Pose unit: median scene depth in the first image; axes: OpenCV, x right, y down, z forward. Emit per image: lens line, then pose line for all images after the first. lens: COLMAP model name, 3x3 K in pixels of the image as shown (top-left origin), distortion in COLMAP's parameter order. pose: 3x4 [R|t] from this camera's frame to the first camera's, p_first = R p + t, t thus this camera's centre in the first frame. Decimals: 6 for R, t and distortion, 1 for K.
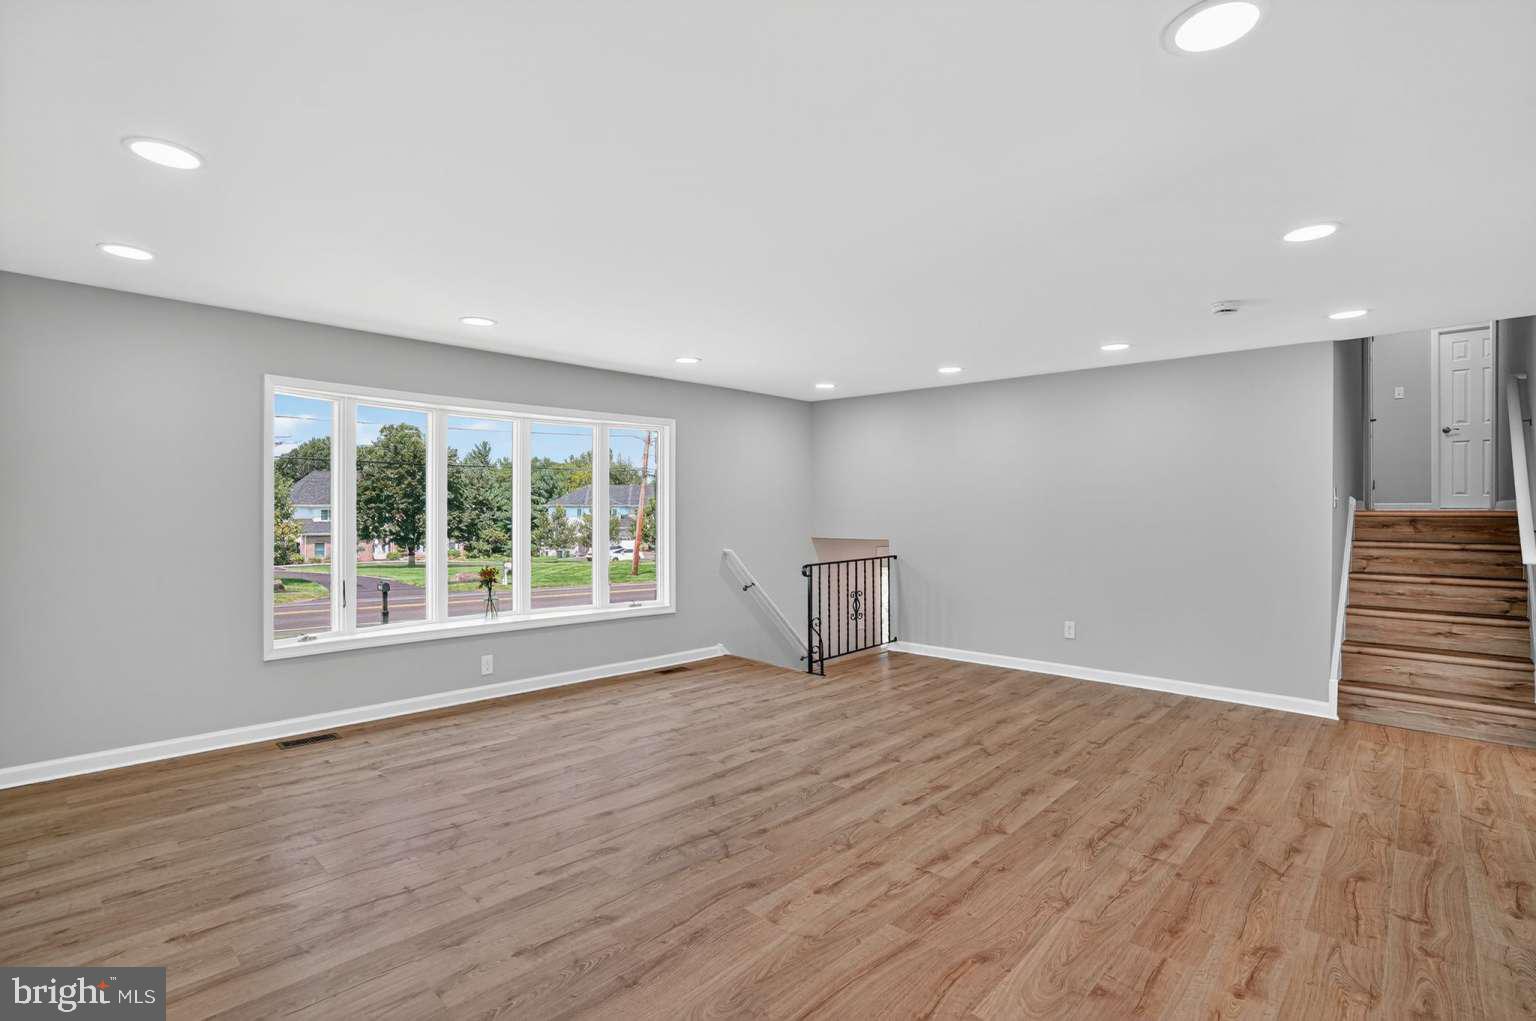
lens RADIAL K [[722.8, 0, 768.0], [0, 722.8, 510.5], [0, 0, 1]] dist [-0.066389, 0.020732]
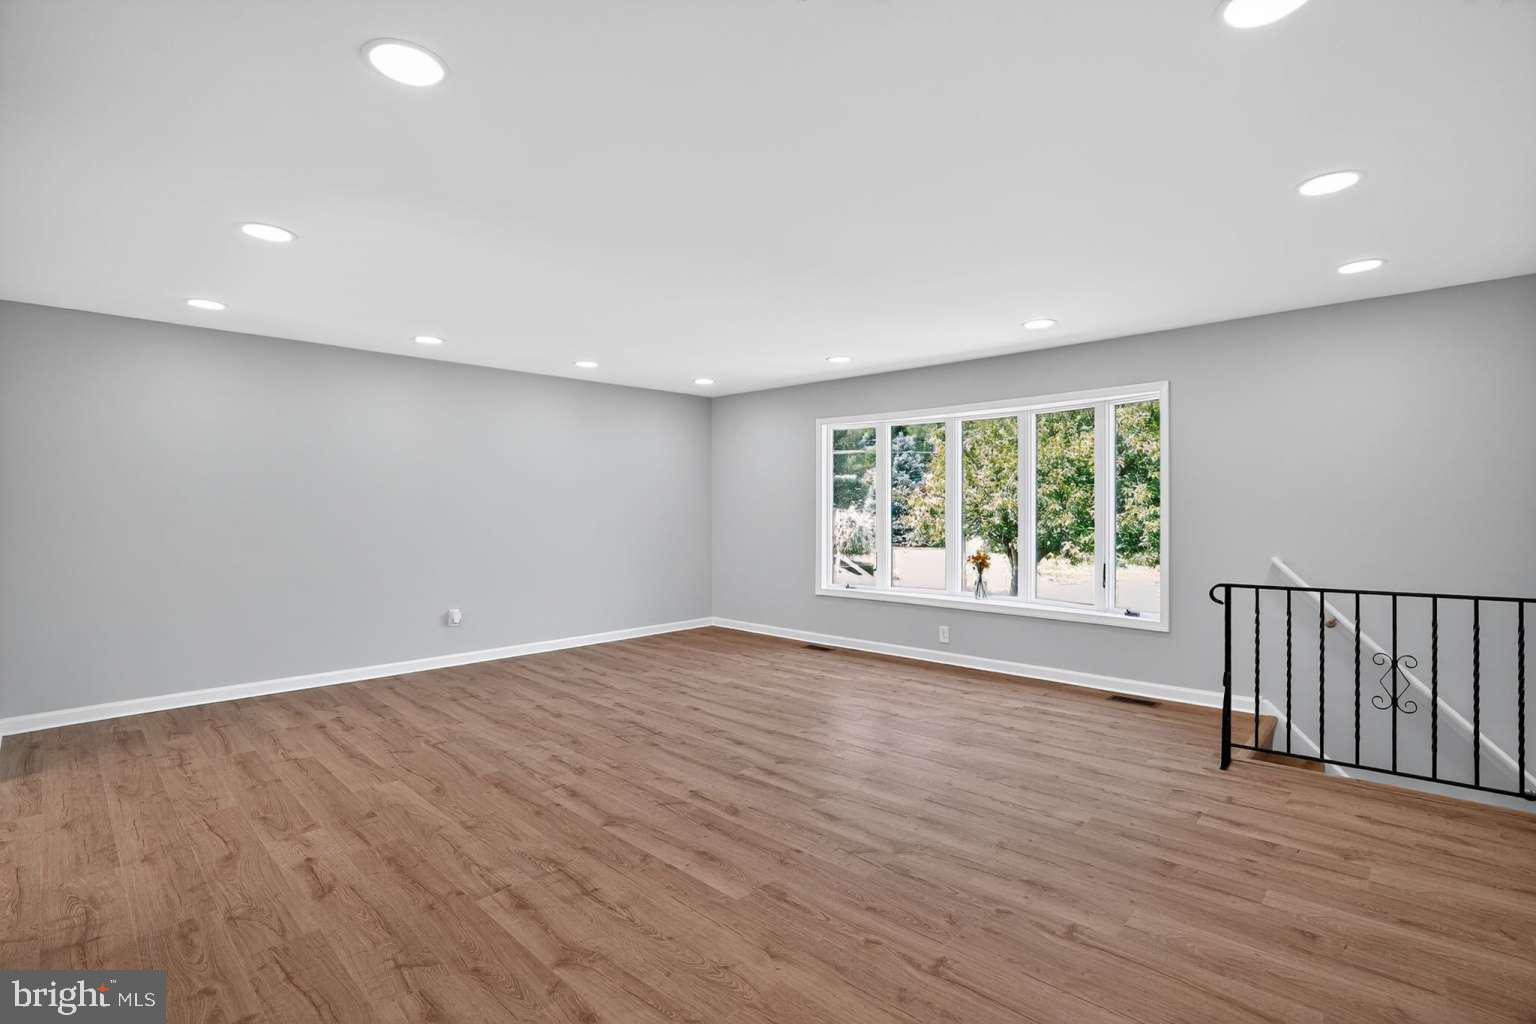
lens RADIAL K [[722.8, 0, 768.0], [0, 722.8, 512.0], [0, 0, 1]] dist [-0.066389, 0.020732]
pose [[-0.005045, 0.004309, -0.999978, 1.272216], [0.002964, 0.999986, 0.004294, 0.021290], [0.999983, -0.002942, -0.005058, 1.196152]]
